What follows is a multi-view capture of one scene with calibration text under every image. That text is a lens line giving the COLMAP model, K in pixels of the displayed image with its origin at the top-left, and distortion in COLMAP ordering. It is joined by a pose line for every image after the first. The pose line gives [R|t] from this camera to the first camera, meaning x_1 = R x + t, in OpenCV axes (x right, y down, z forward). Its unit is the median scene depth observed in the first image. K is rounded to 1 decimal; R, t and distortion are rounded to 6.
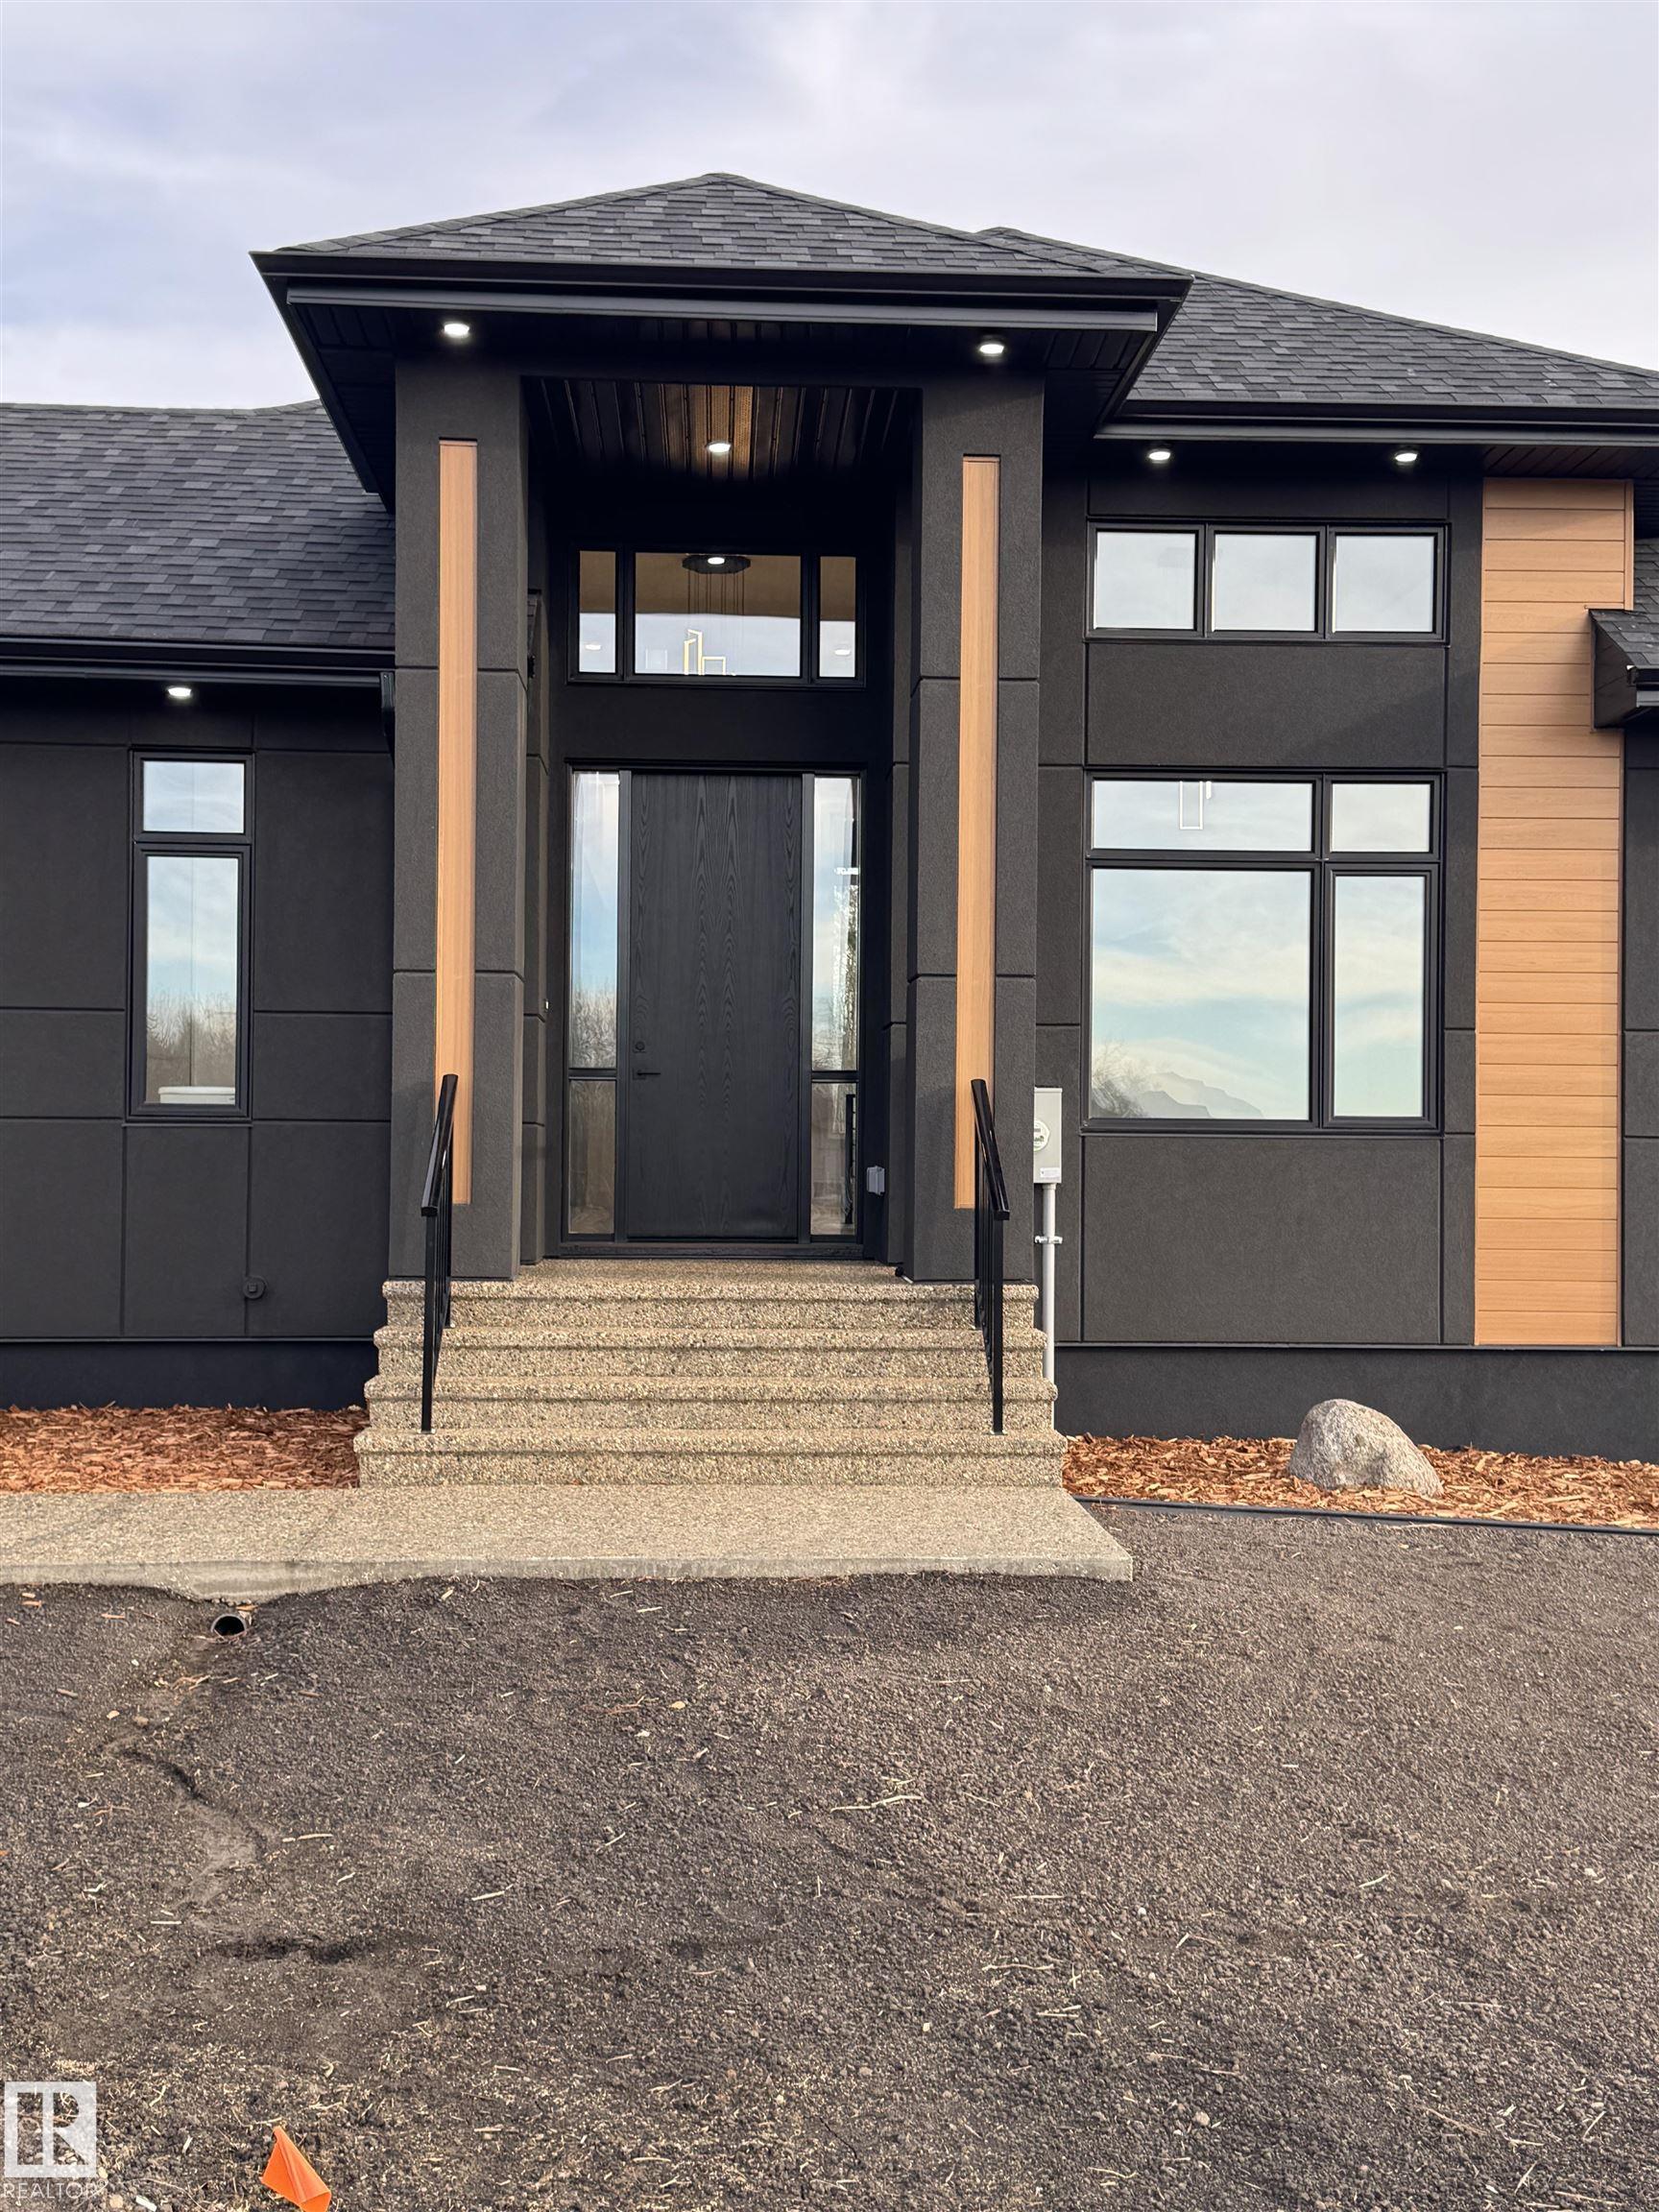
lens RADIAL K [[2569.1, 0, 833.5], [0, 2569.1, 1102.0], [0, 0, 1]] dist [0.090017, 0.000000]
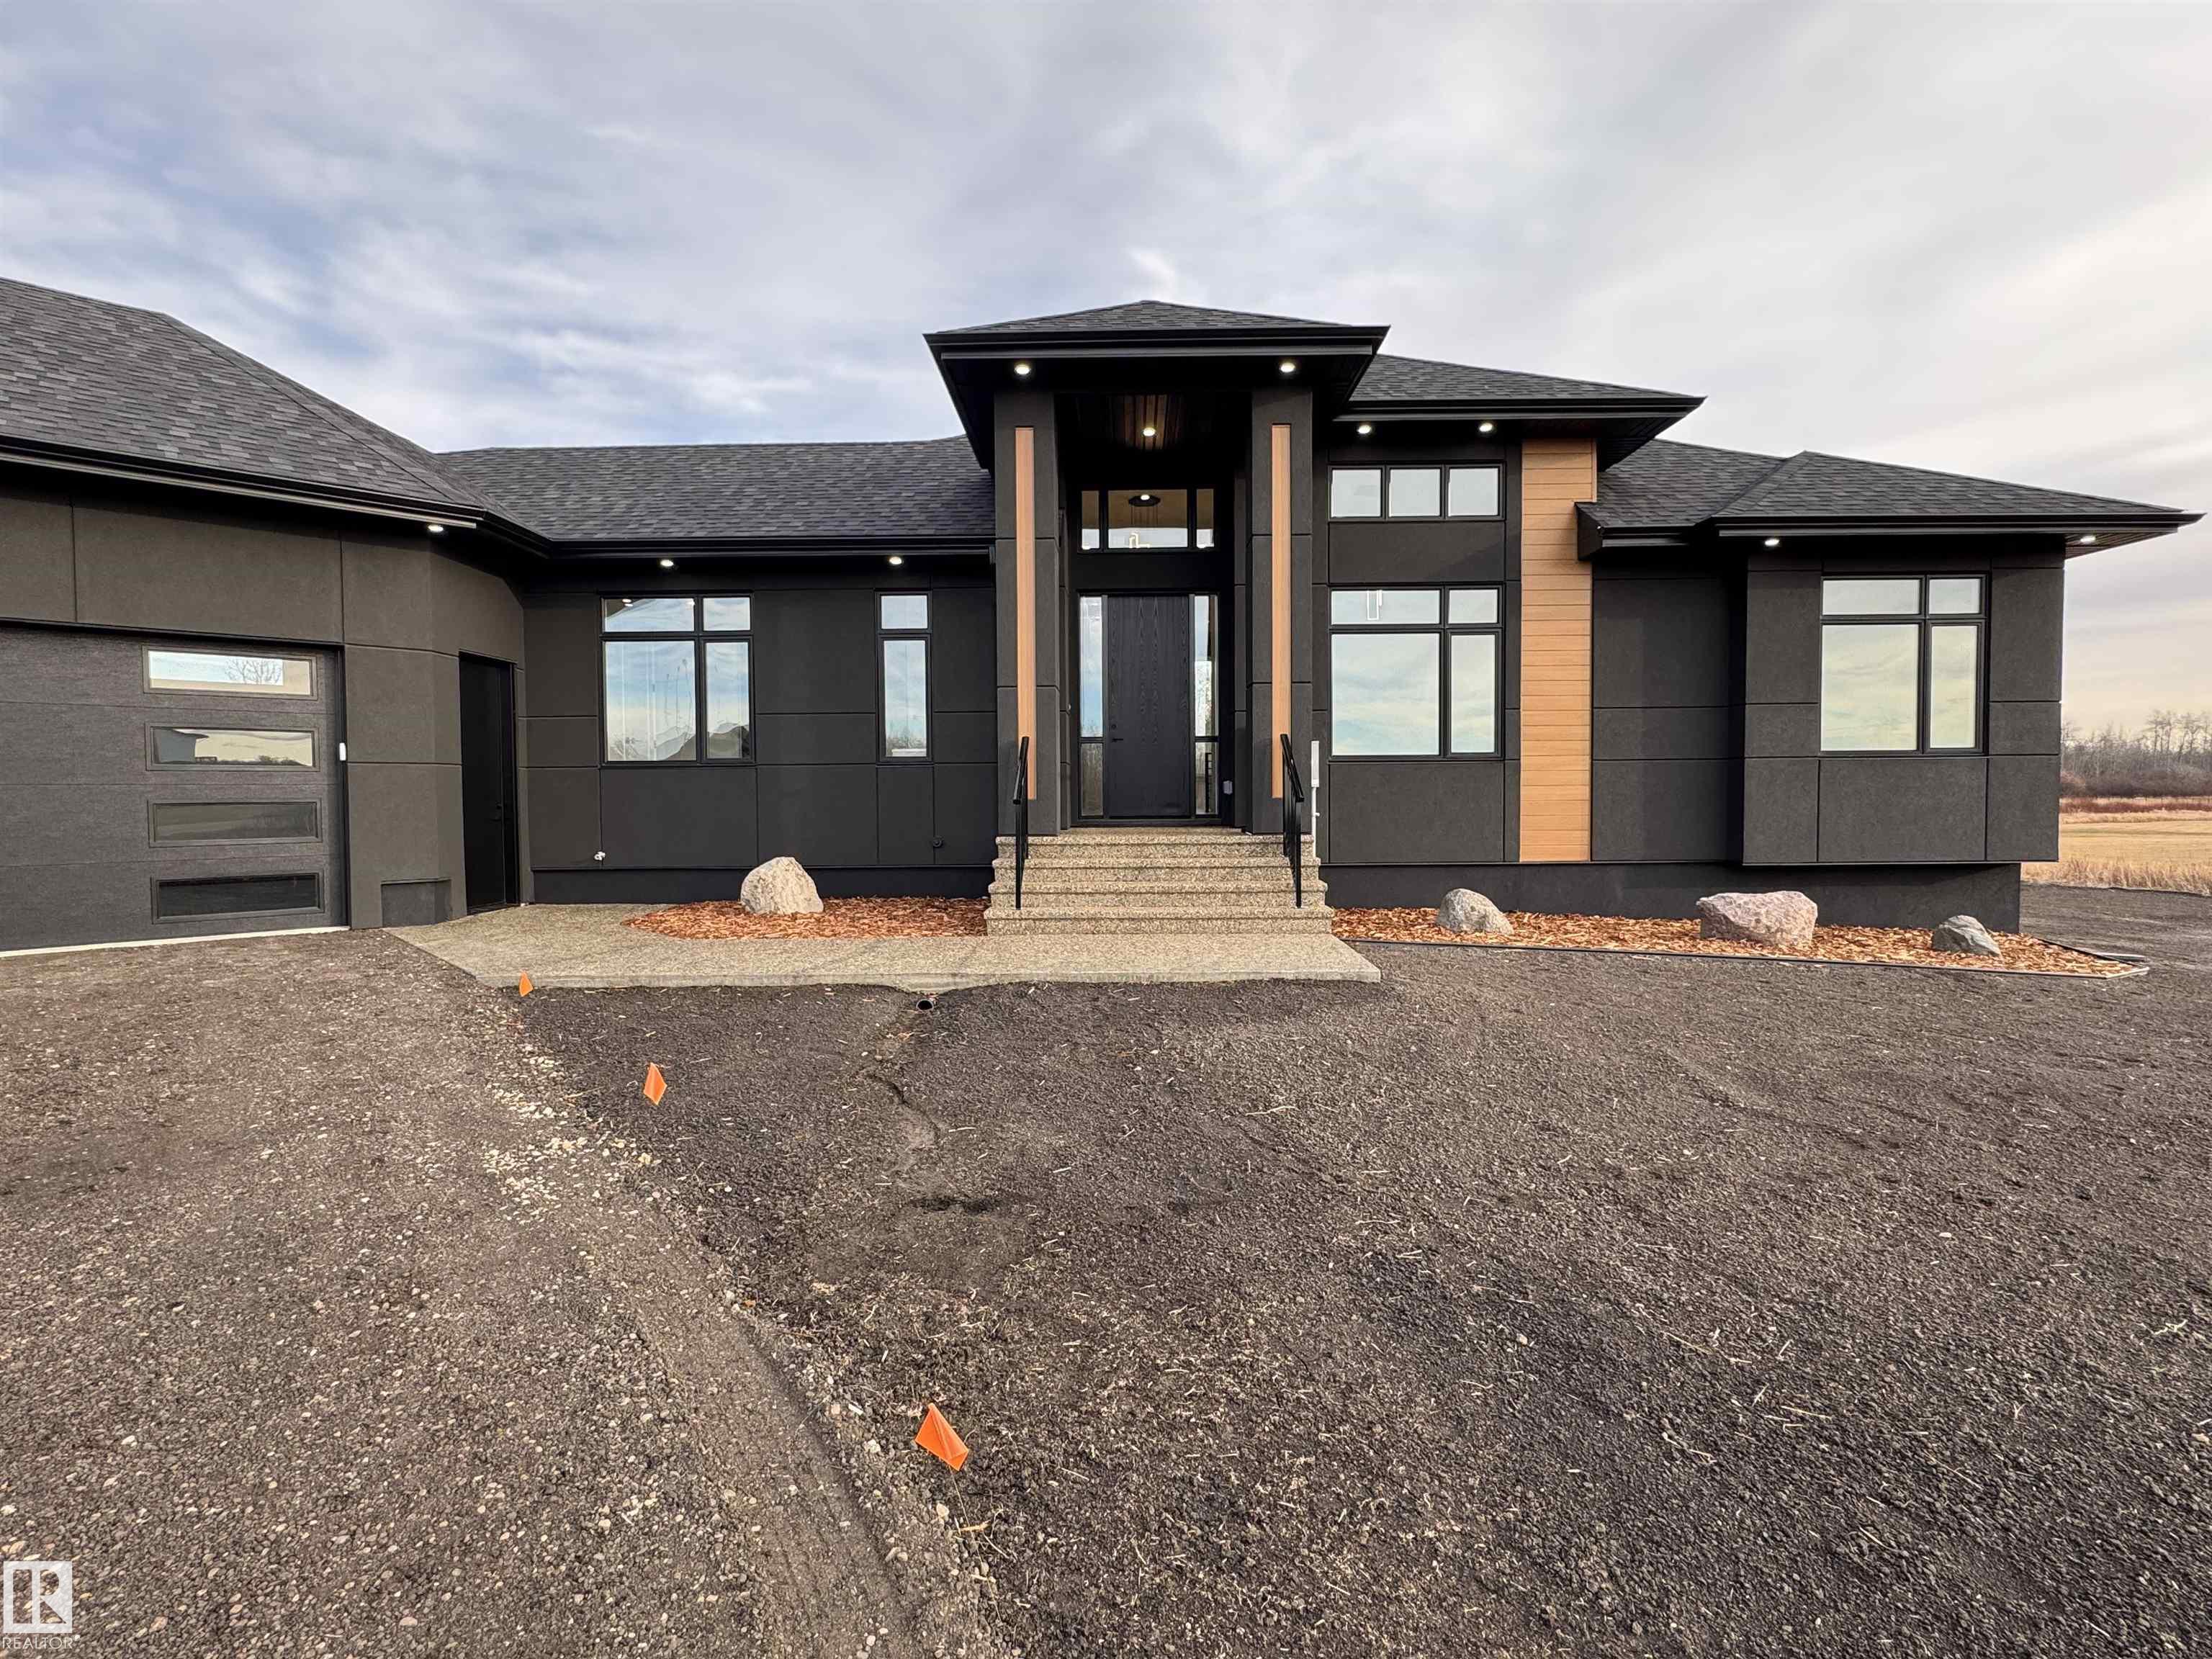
lens RADIAL K [[1051.2, 0, 1103.5], [0, 1051.2, 818.7], [0, 0, 1]] dist [-0.003123, 0.002133]
pose [[0.997212, -0.014739, -0.073145, -0.026056], [0.017940, 0.998901, 0.043307, 0.019433], [0.072426, -0.044499, 0.996381, 0.159888]]
